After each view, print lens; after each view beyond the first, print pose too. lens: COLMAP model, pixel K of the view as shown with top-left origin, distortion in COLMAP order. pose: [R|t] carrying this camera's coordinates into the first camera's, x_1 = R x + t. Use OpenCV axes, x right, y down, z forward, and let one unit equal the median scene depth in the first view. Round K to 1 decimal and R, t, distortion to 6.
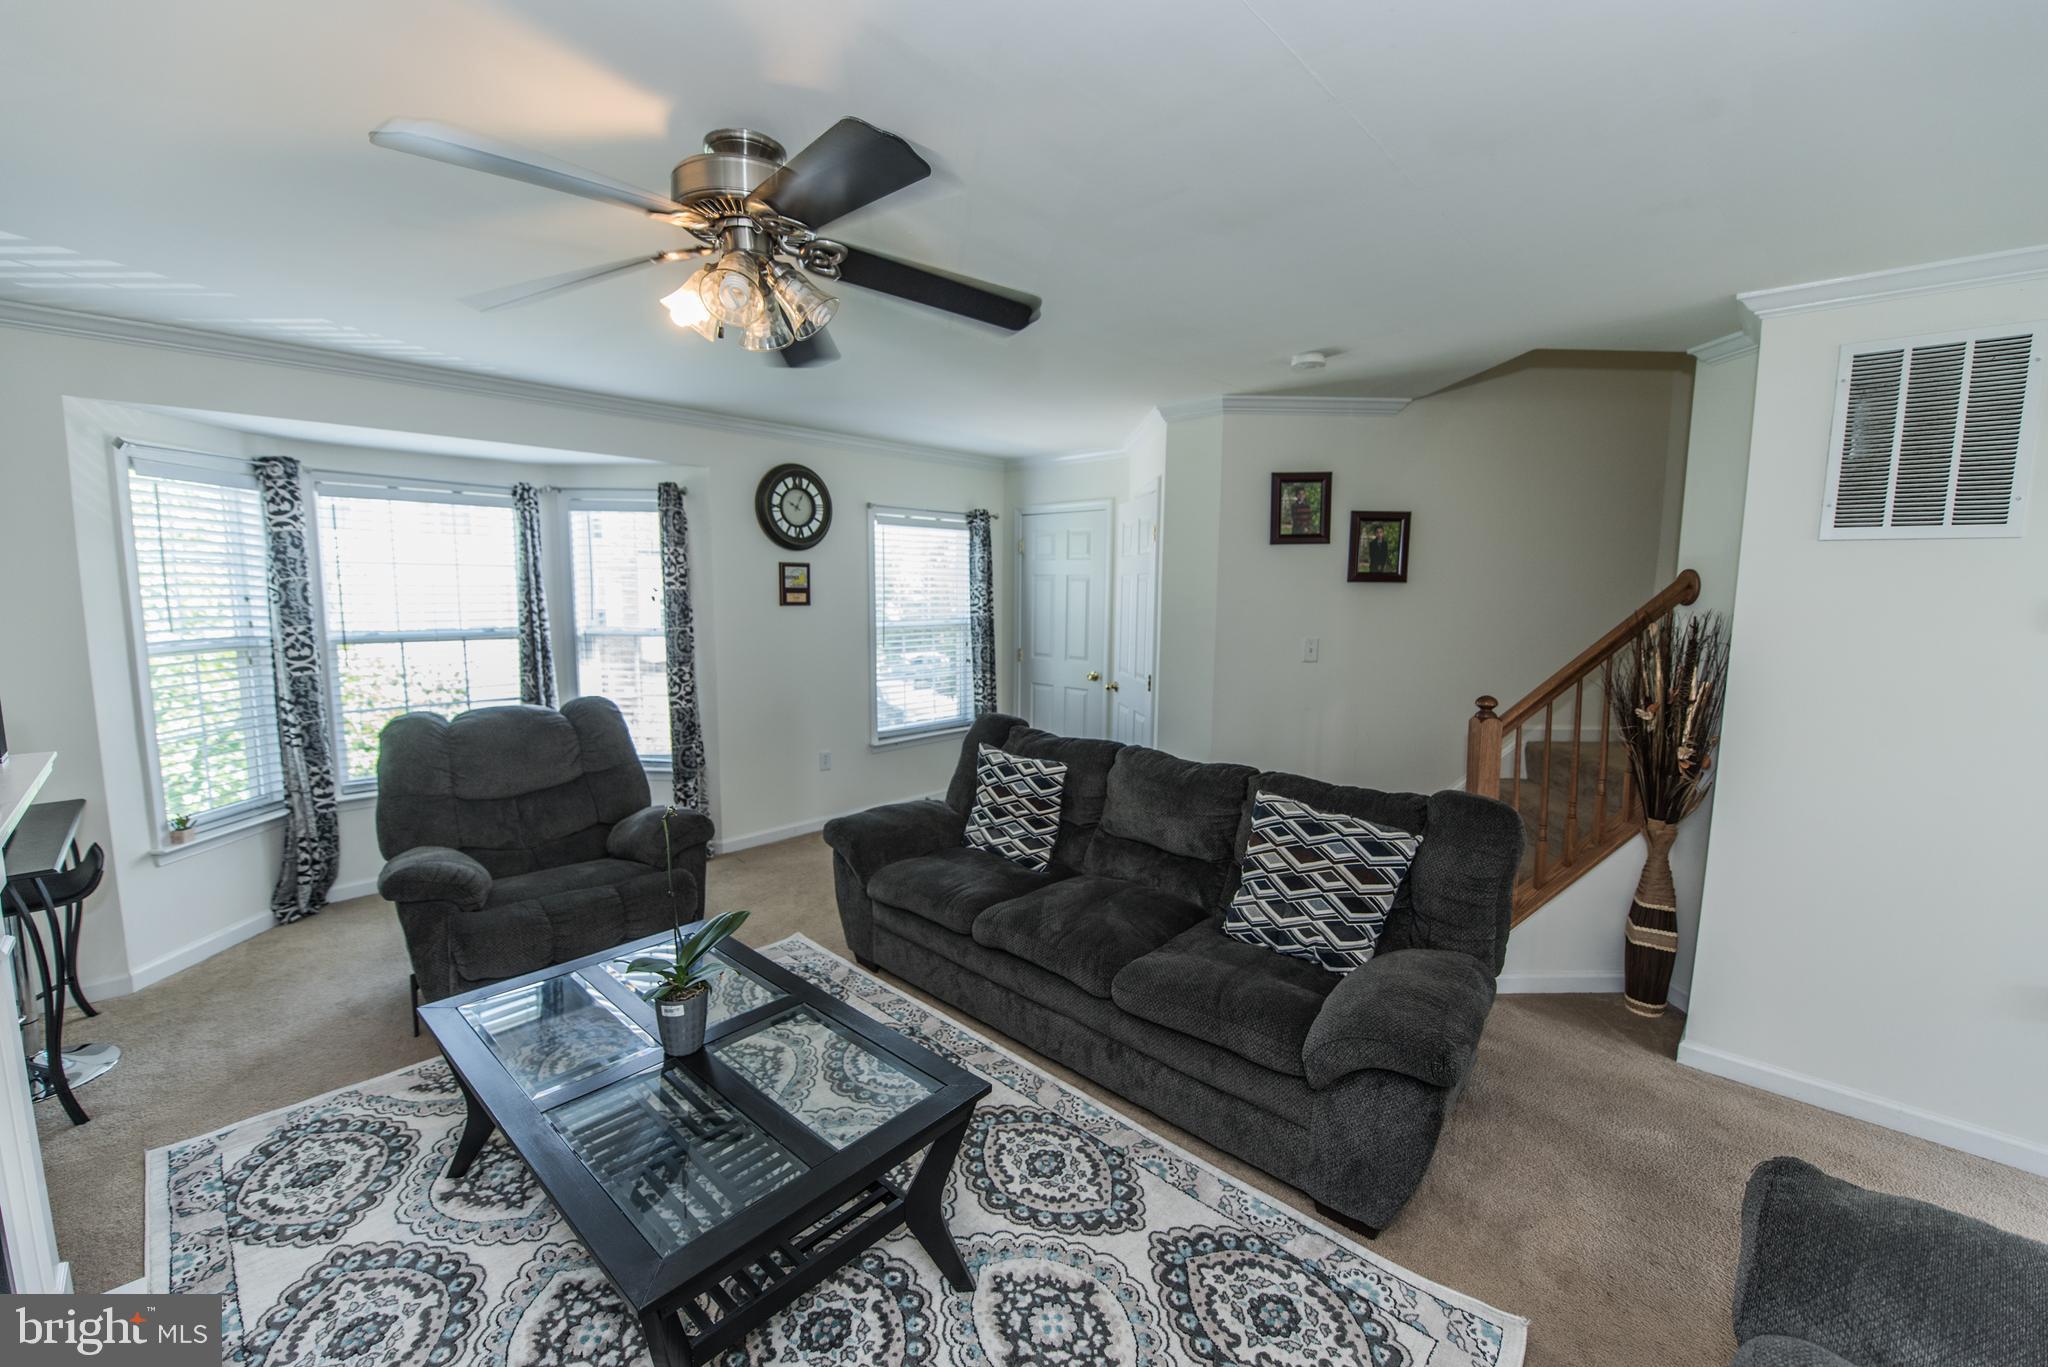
lens RADIAL K [[820.3, 0, 1005.2], [0, 820.3, 688.9], [0, 0, 1]] dist [-0.020575, -0.000525]
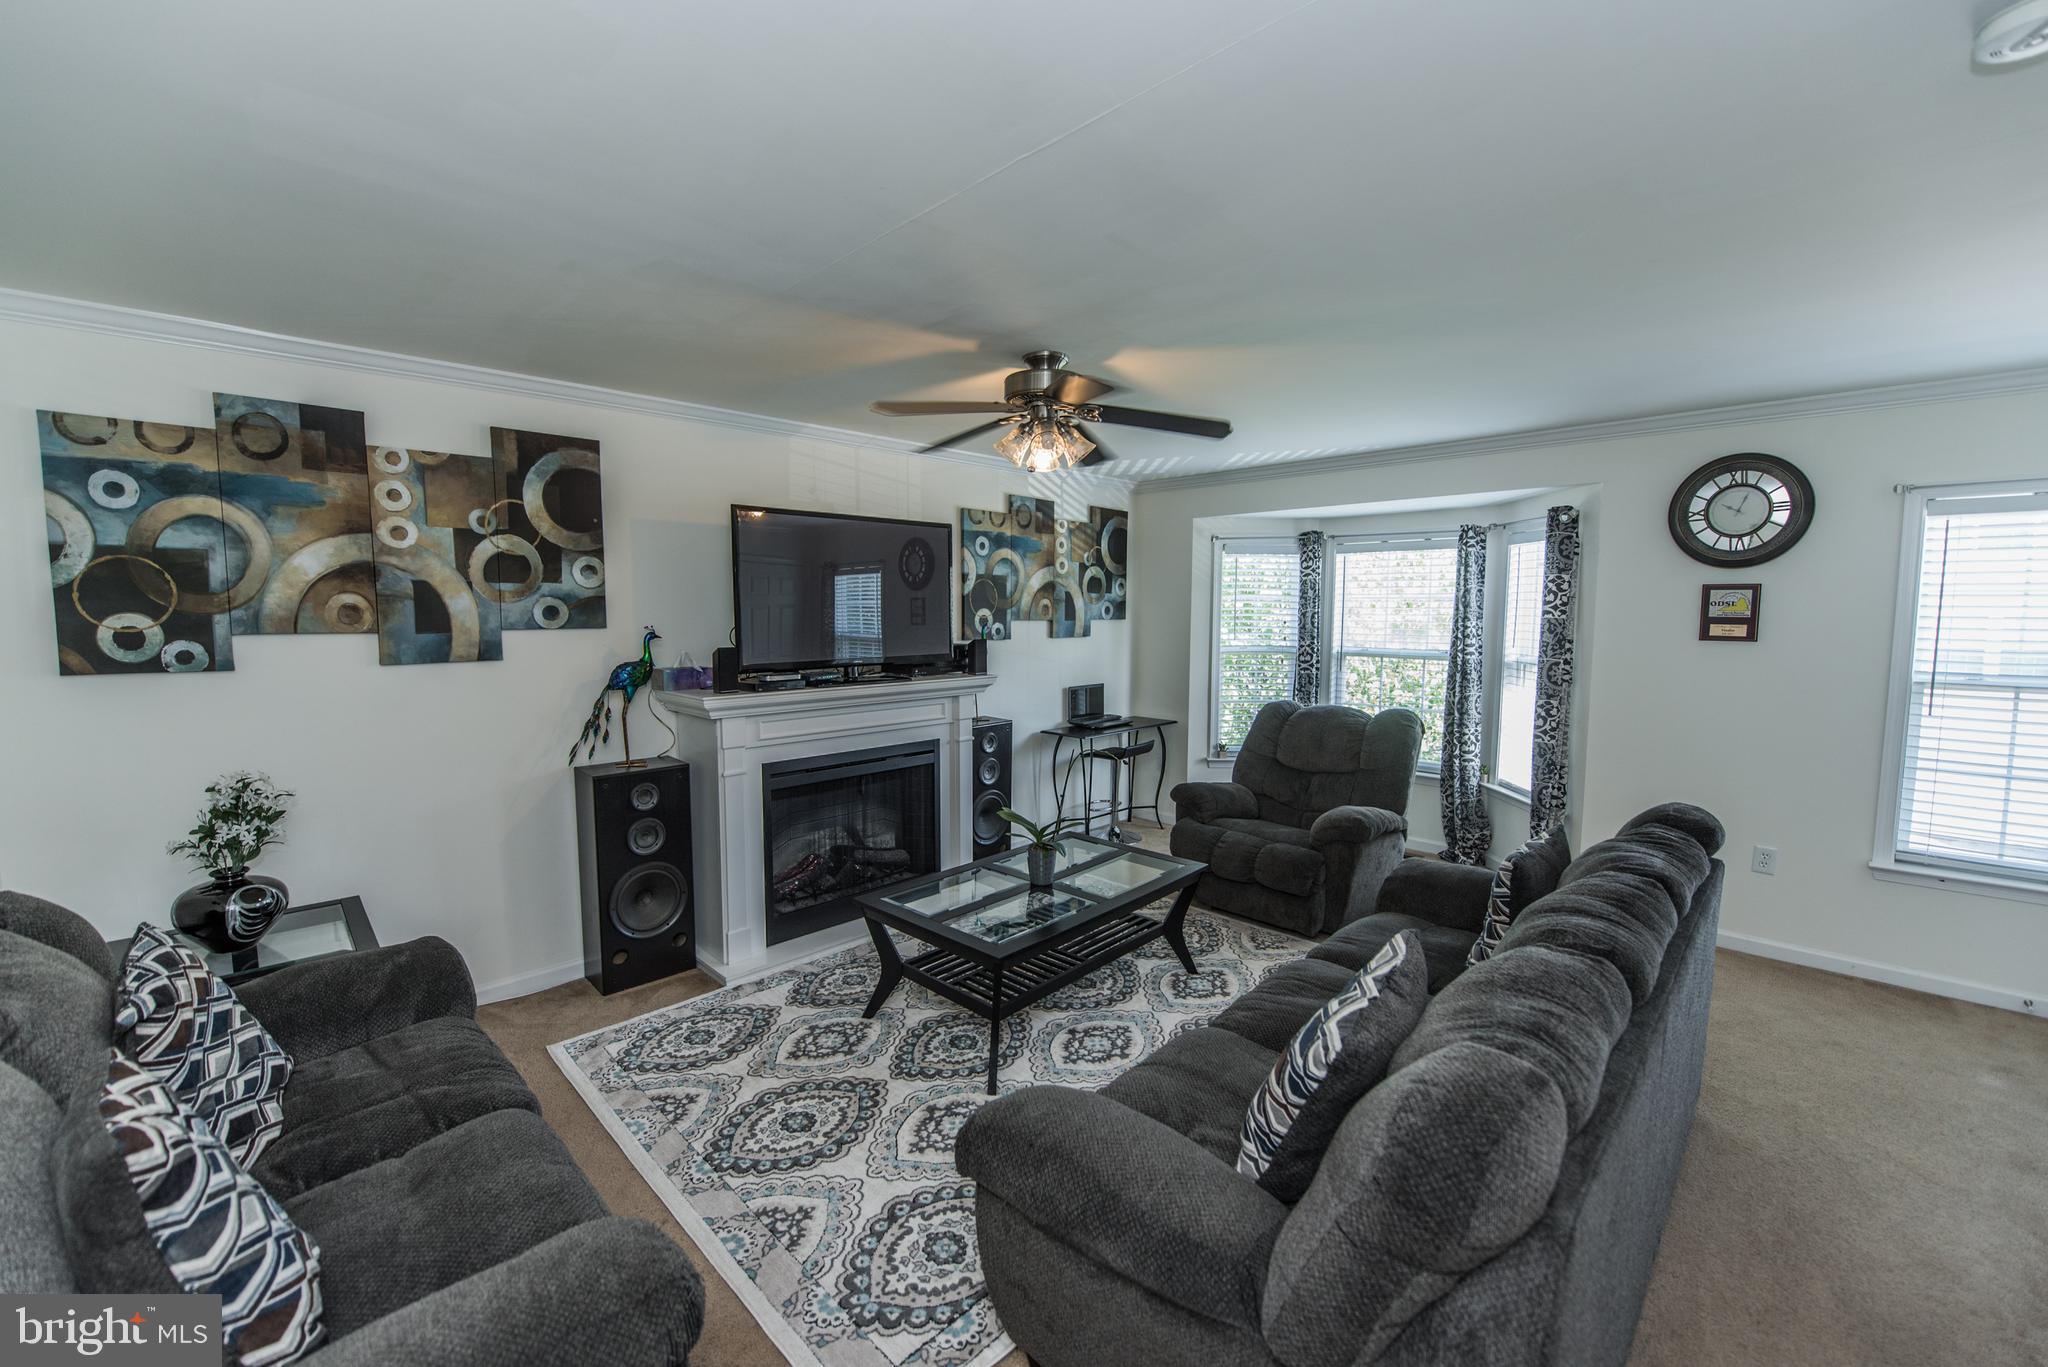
lens RADIAL K [[820.3, 0, 1024.5], [0, 820.3, 695.8], [0, 0, 1]] dist [-0.020575, -0.000525]
pose [[-0.026175, 0.094414, -0.995189, 0.563729], [-0.122833, 0.987682, 0.096932, -0.049233], [0.992082, 0.124779, -0.014255, 0.414897]]
